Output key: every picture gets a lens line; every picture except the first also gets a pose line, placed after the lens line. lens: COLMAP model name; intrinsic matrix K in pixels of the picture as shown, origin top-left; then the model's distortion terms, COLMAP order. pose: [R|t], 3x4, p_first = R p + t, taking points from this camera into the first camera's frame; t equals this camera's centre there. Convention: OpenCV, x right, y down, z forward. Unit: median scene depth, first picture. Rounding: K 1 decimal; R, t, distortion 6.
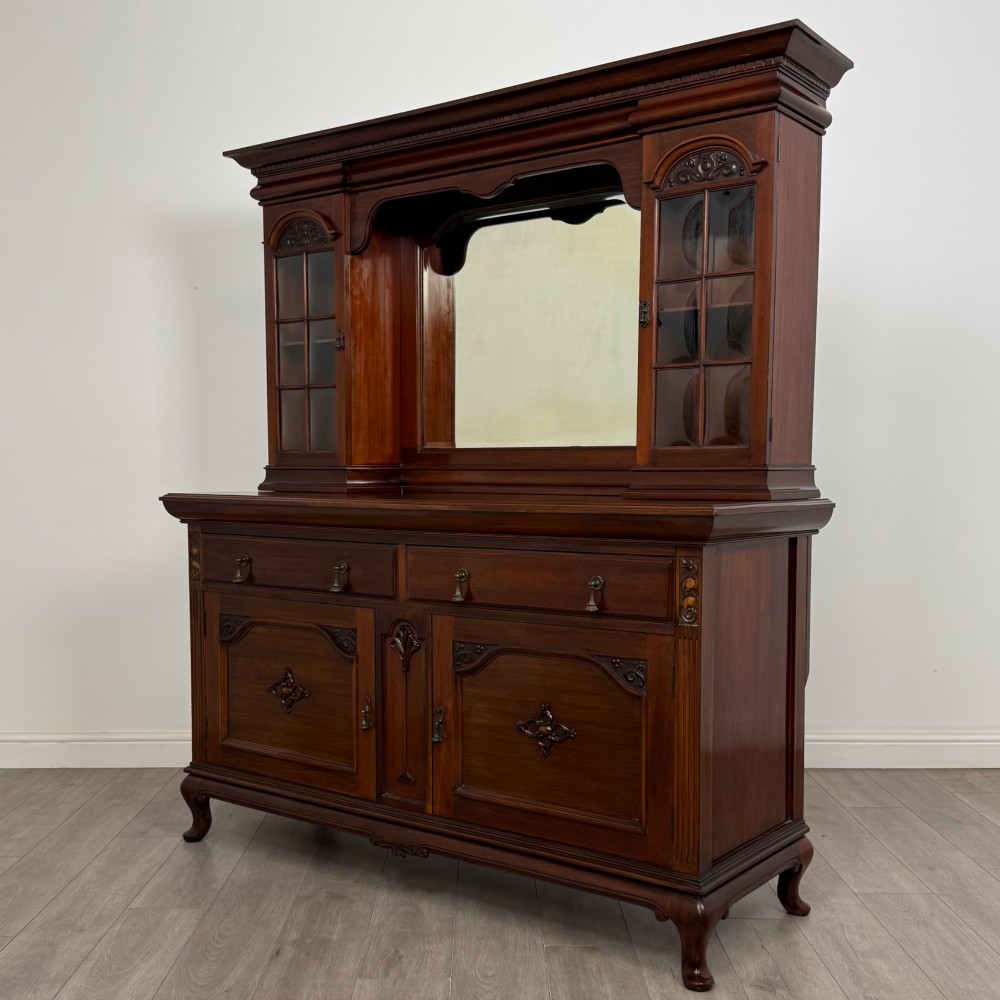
lens RADIAL K [[1212.1, 0, 473.8], [0, 1212.1, 576.7], [0, 0, 1]] dist [0.083390, -0.080759]
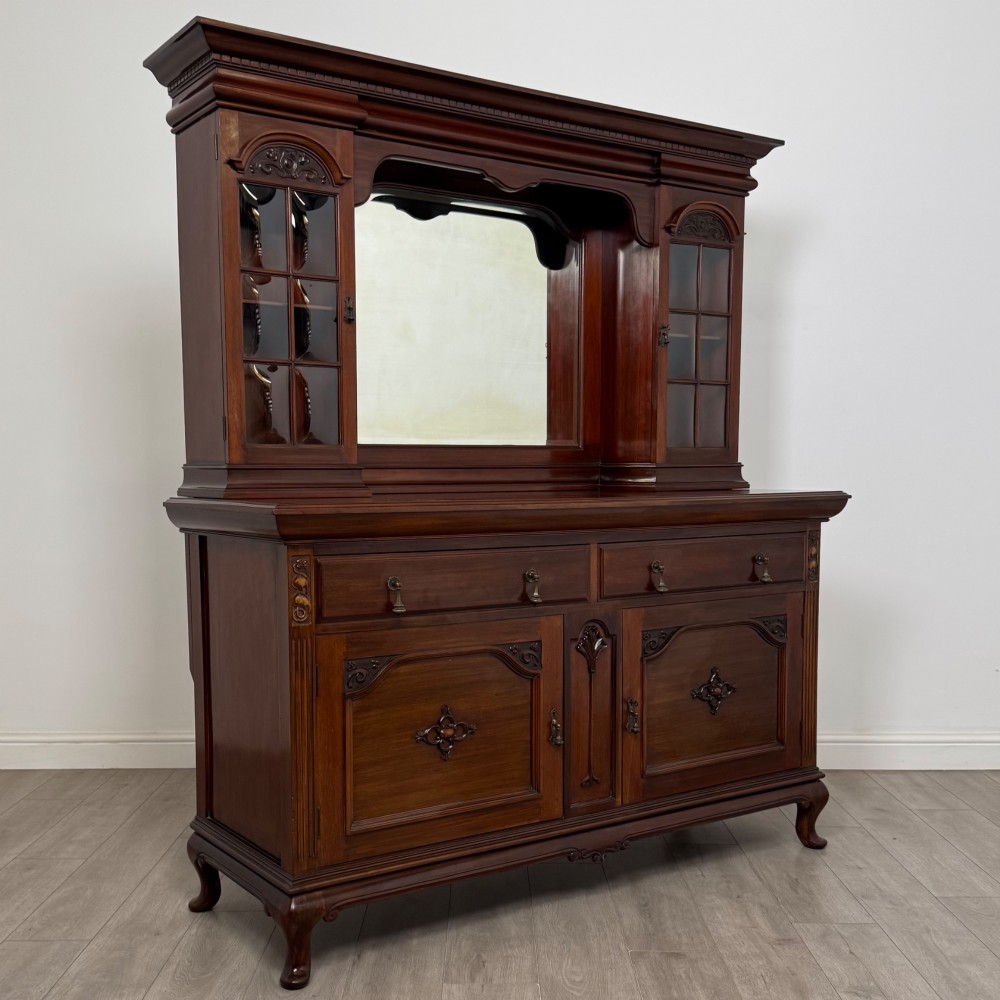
lens RADIAL K [[1212.1, 0, 473.8], [0, 1212.1, 576.7], [0, 0, 1]] dist [0.083390, -0.080759]
pose [[0.309638, -0.089050, 0.946676, -0.967928], [0.087343, 0.994059, 0.064939, -0.068425], [-0.946834, 0.062578, 0.315576, 0.742931]]
